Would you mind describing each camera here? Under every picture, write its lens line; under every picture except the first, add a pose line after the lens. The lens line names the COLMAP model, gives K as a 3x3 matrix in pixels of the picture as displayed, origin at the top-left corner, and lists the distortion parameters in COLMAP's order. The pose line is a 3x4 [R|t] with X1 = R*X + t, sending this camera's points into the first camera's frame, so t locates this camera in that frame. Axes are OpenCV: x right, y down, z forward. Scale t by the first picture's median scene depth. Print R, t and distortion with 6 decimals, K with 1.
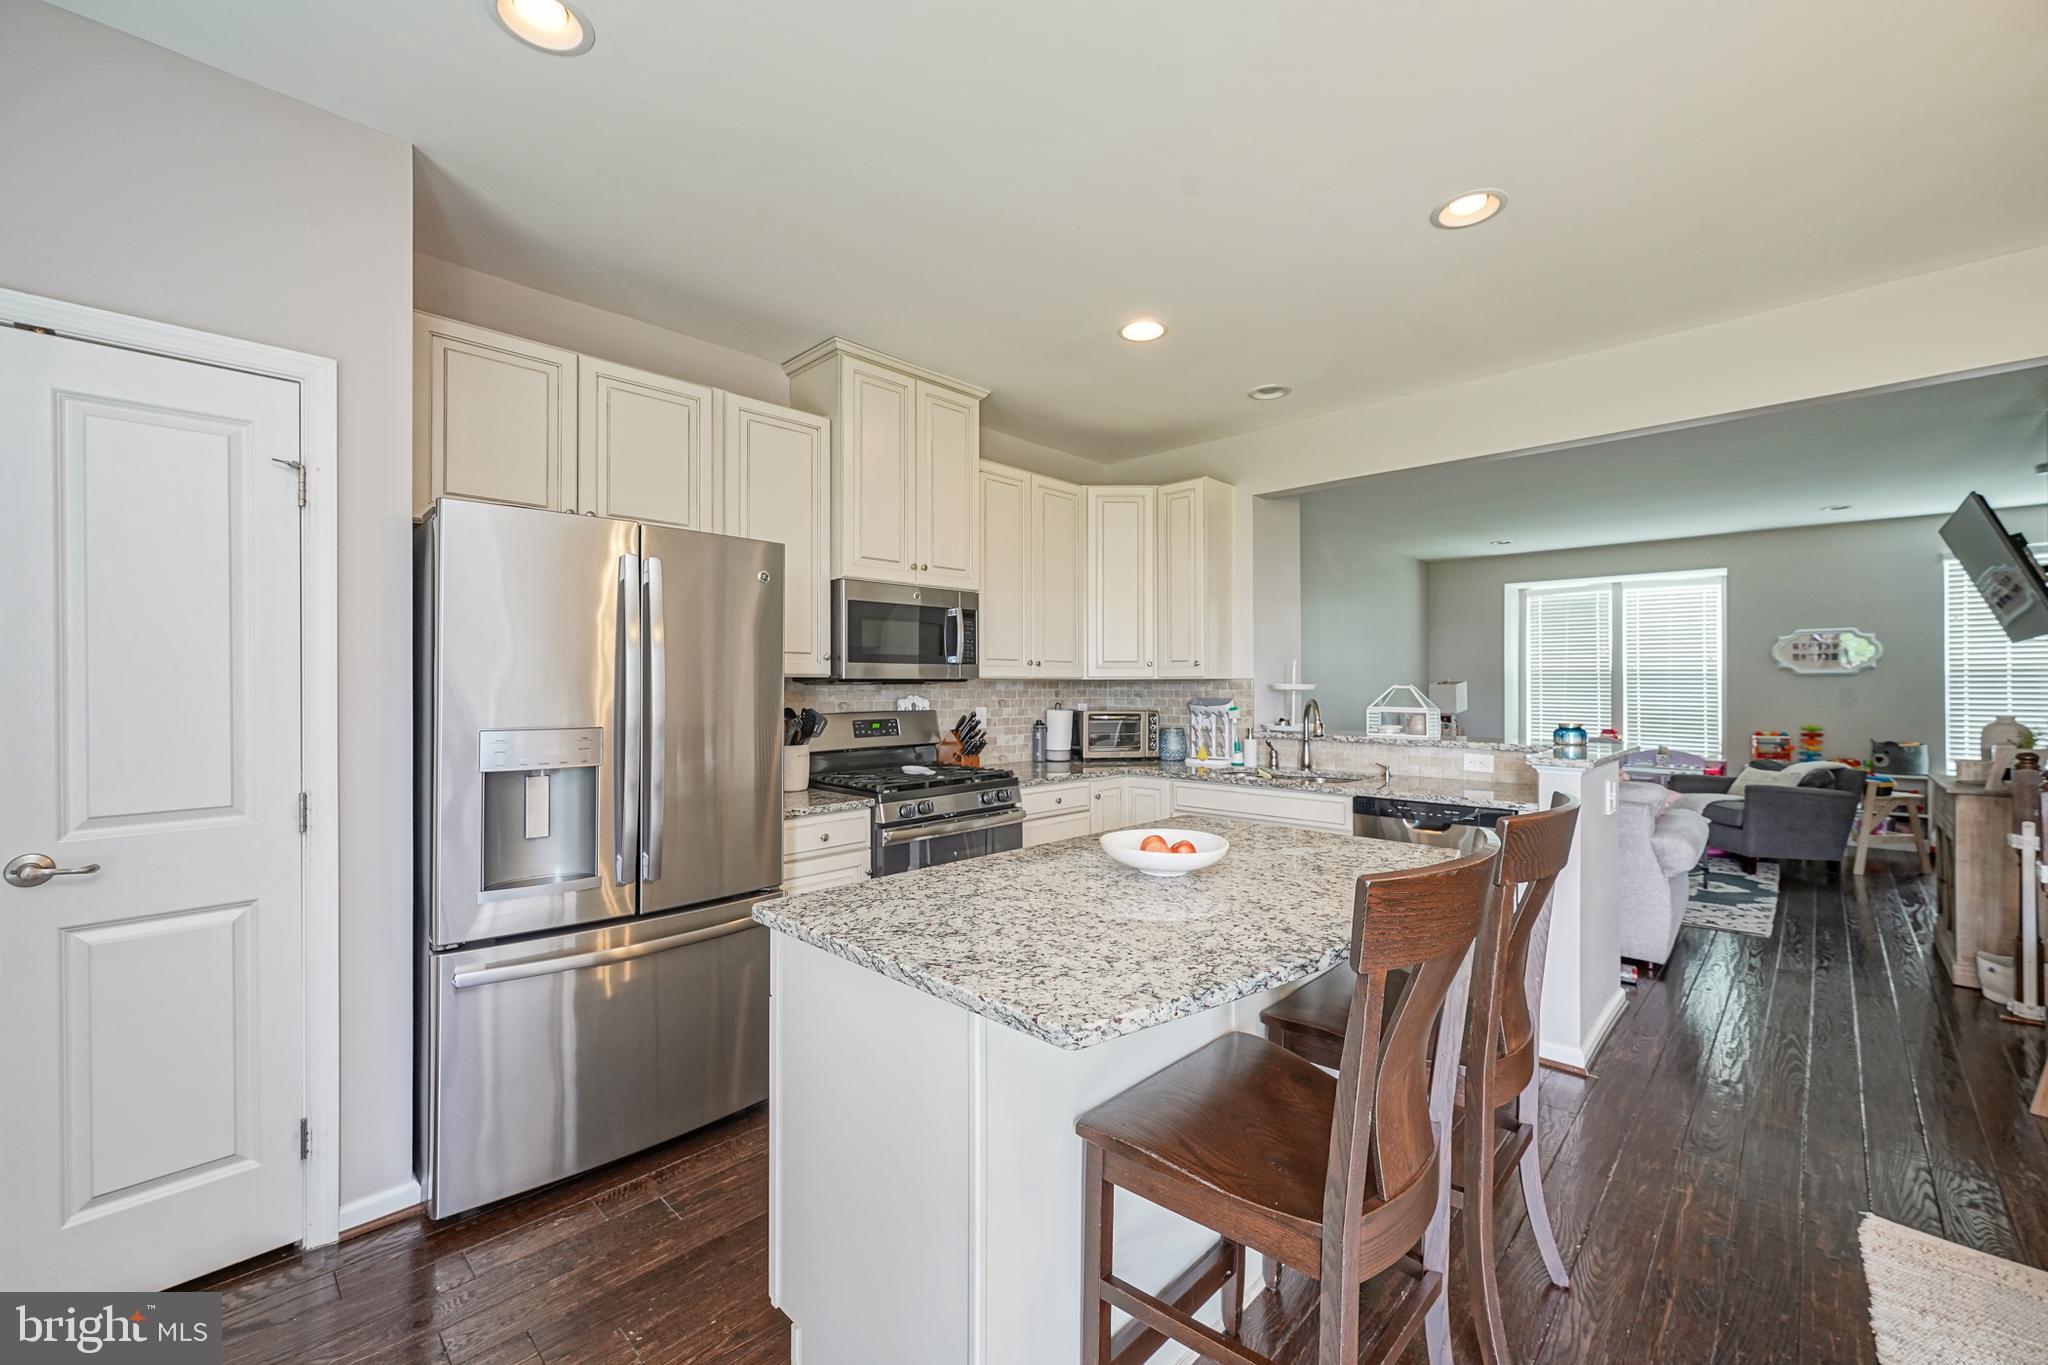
lens RADIAL K [[806.2, 0, 1022.1], [0, 806.2, 682.4], [0, 0, 1]] dist [0.000699, -0.000406]
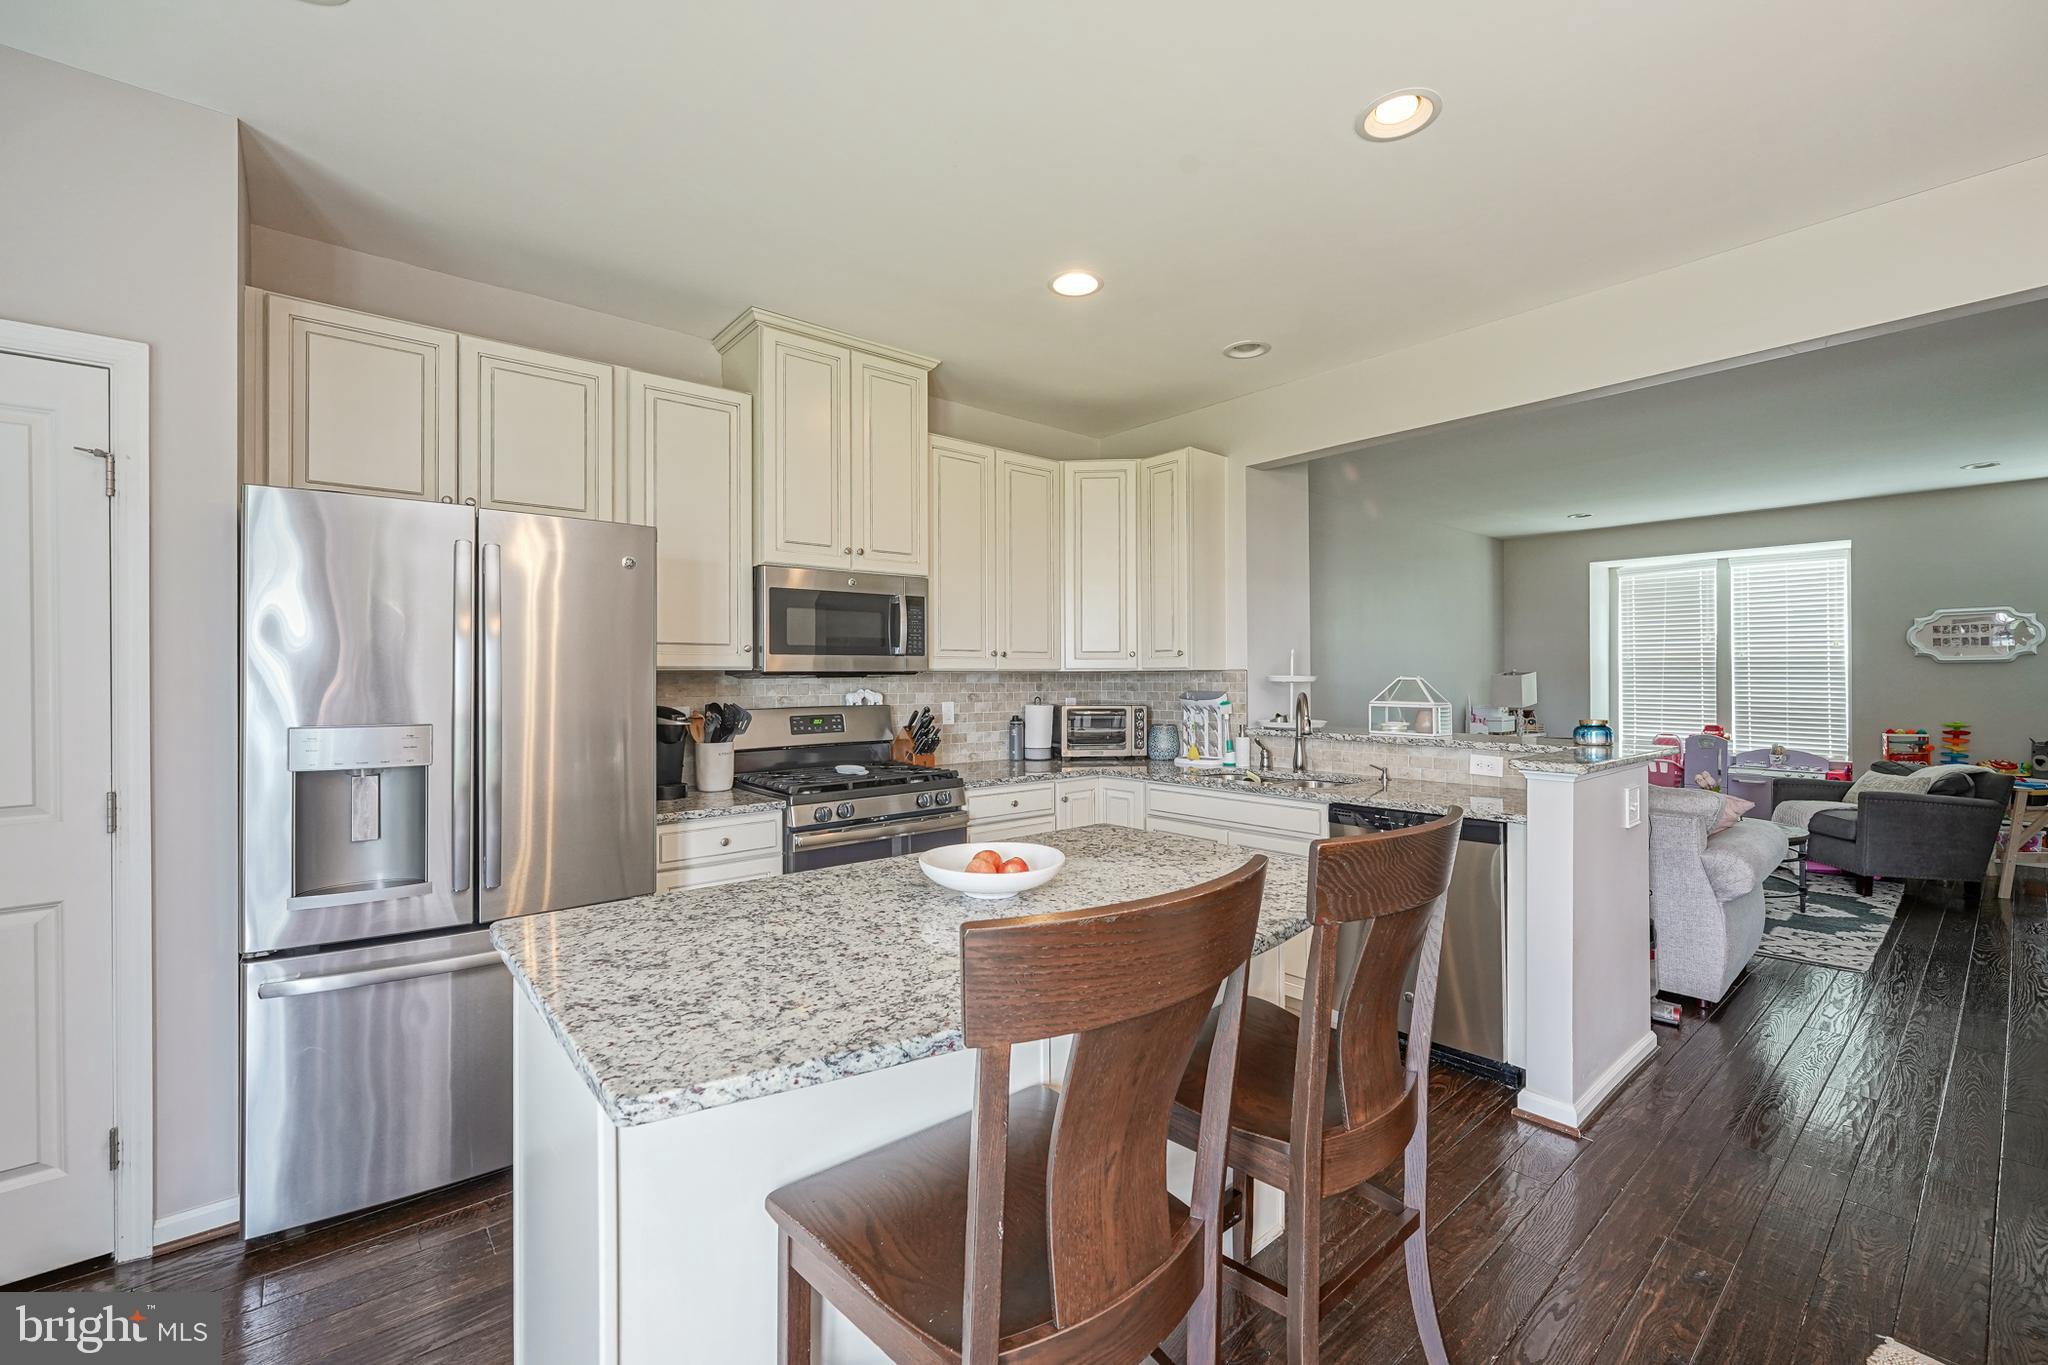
lens RADIAL K [[833.7, 0, 1027.7], [0, 833.7, 676.1], [0, 0, 1]] dist [-0.001956, -0.000070]
pose [[0.995582, -0.003535, -0.093830, 0.148614], [0.003668, 0.999993, 0.001243, 0.000320], [0.093825, -0.001582, 0.995587, 0.054733]]
